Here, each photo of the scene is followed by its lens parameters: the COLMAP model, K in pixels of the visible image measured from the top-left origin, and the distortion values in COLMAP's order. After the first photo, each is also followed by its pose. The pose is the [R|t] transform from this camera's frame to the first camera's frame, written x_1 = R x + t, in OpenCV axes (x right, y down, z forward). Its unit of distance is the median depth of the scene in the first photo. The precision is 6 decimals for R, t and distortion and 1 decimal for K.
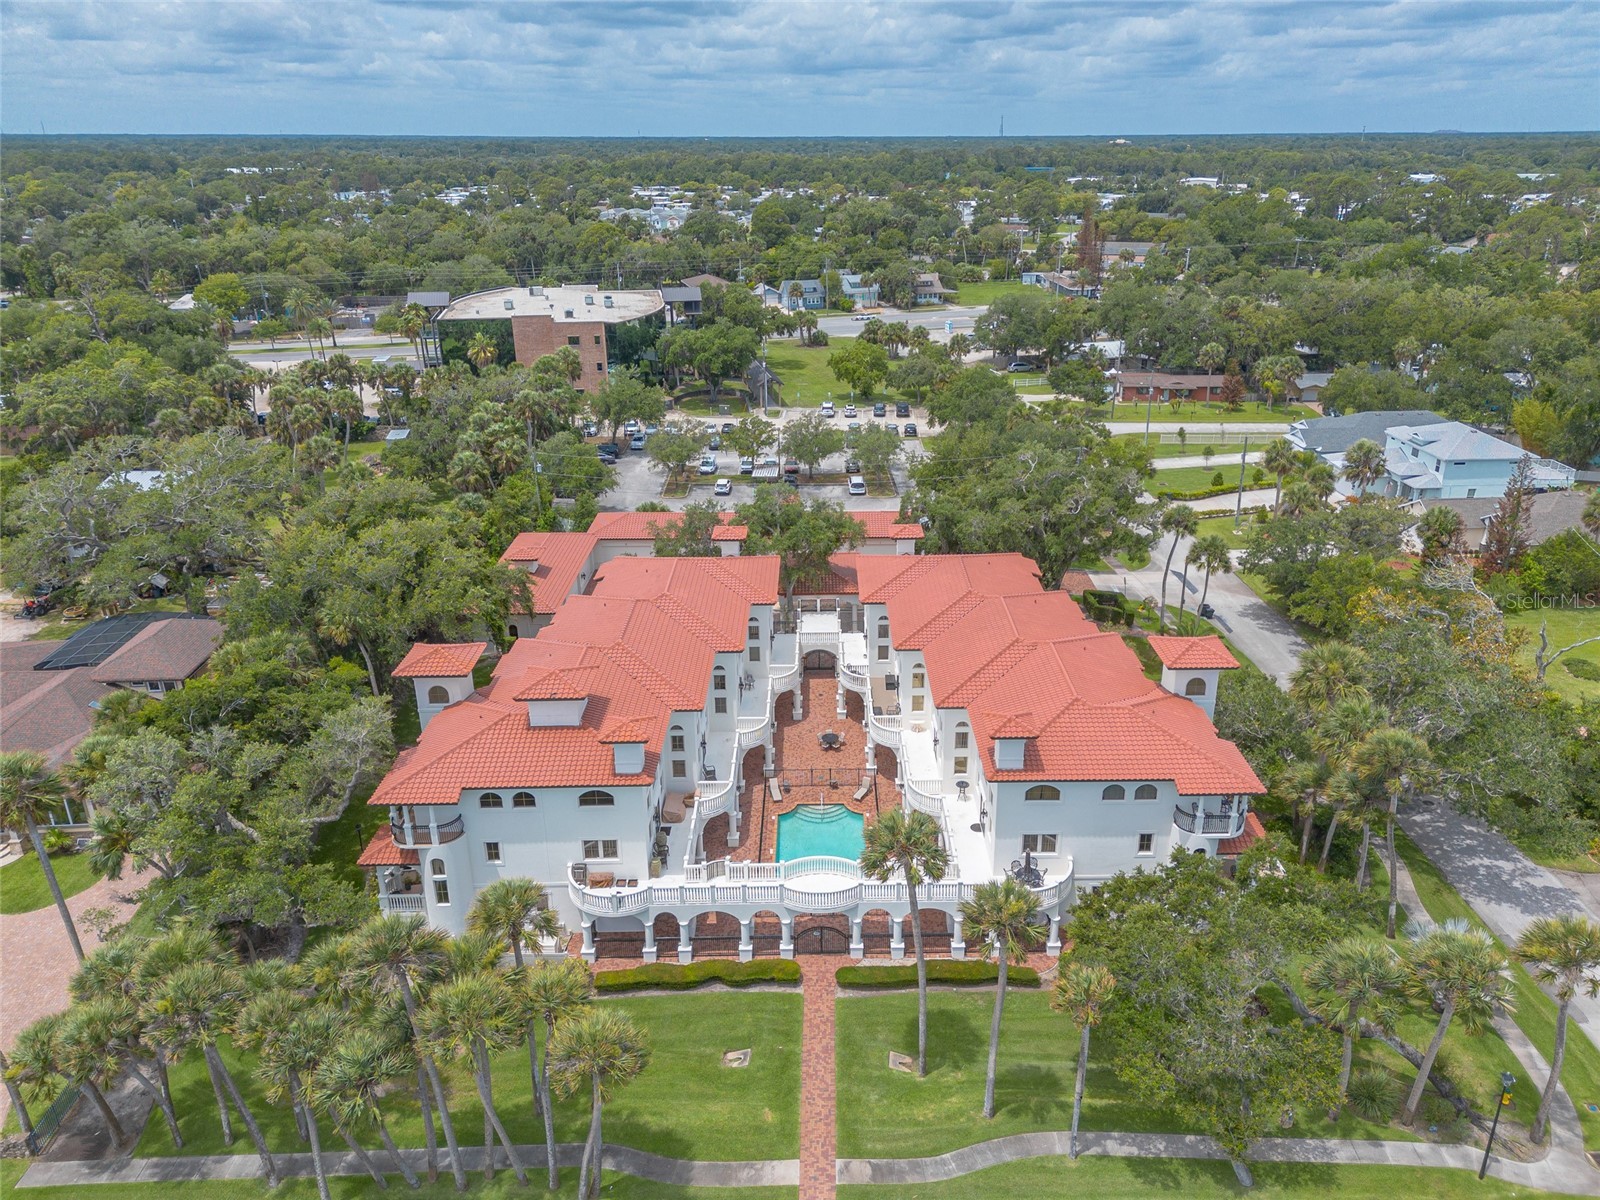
lens RADIAL K [[1129.9, 0, 833.9], [0, 1129.9, 632.6], [0, 0, 1]] dist [0.059674, -0.050392]
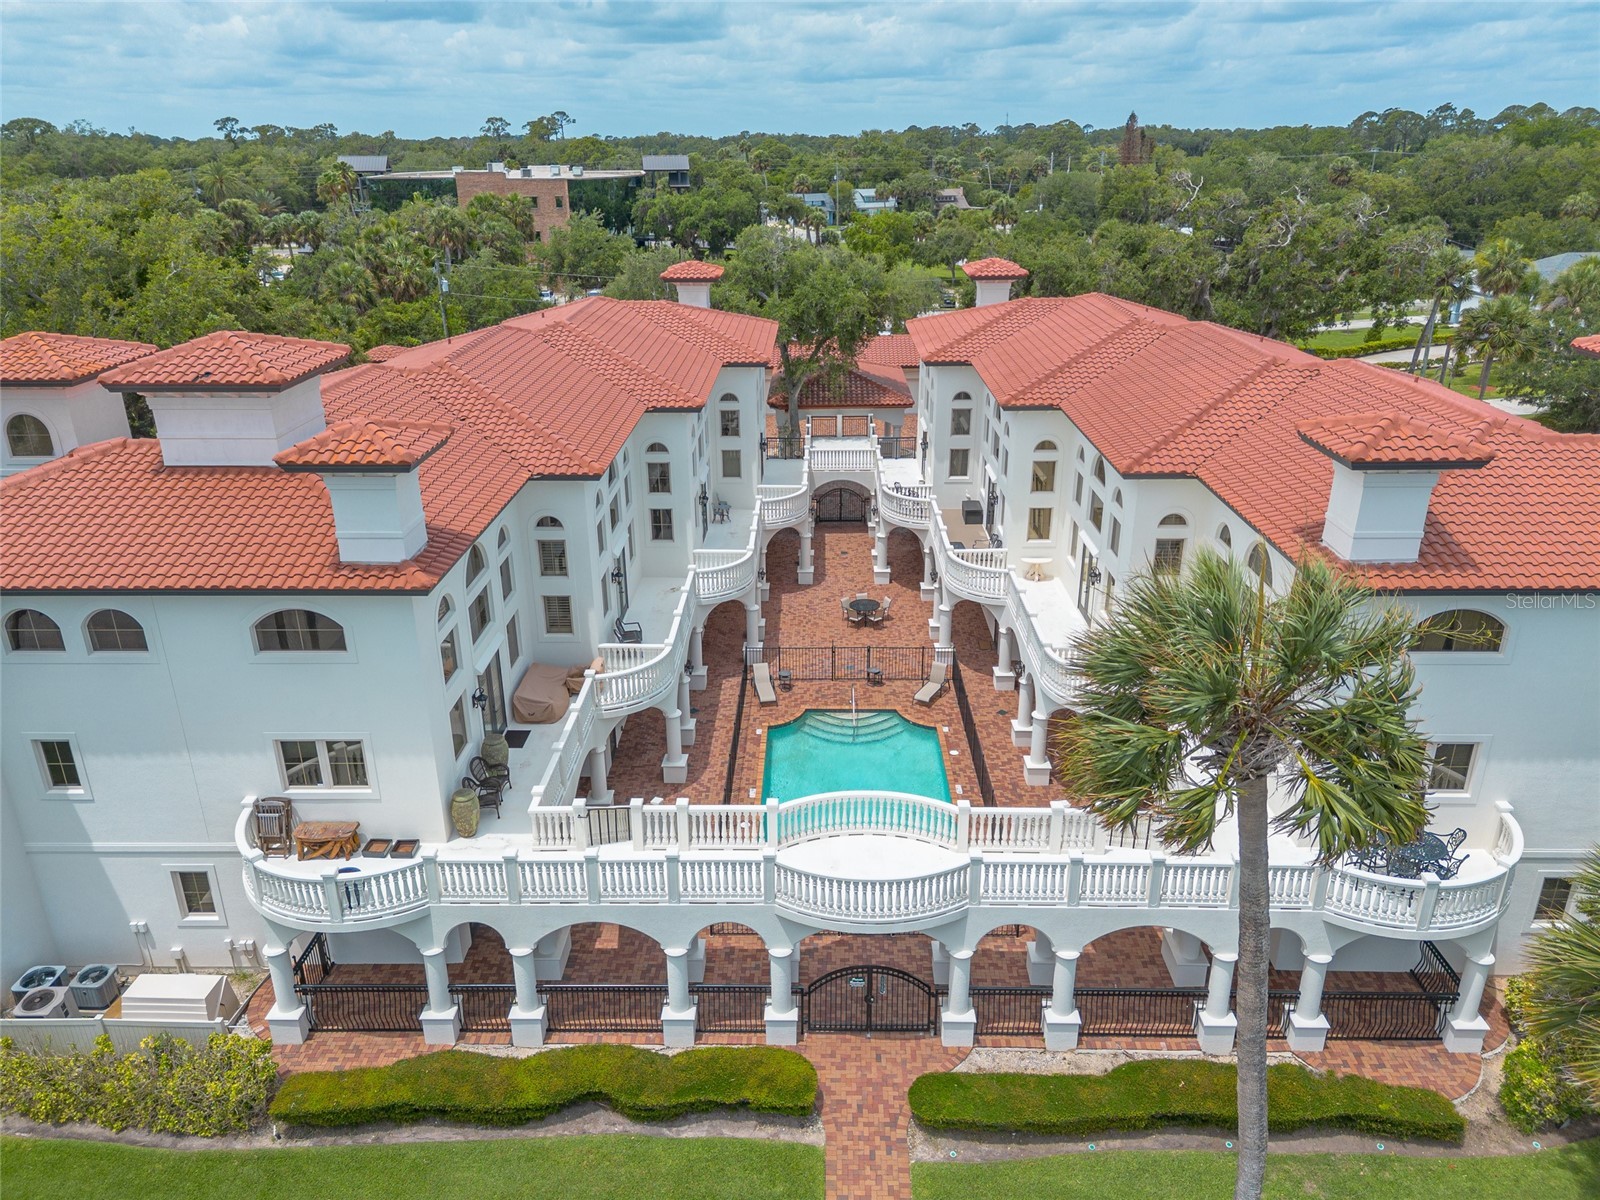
lens RADIAL K [[1129.9, 0, 802.4], [0, 1129.9, 605.5], [0, 0, 1]] dist [0.059674, -0.050392]
pose [[0.999552, 0.009535, -0.028356, -0.024027], [-0.010151, 0.999713, -0.021677, 0.140683], [0.028141, 0.021955, 0.999363, 0.592519]]
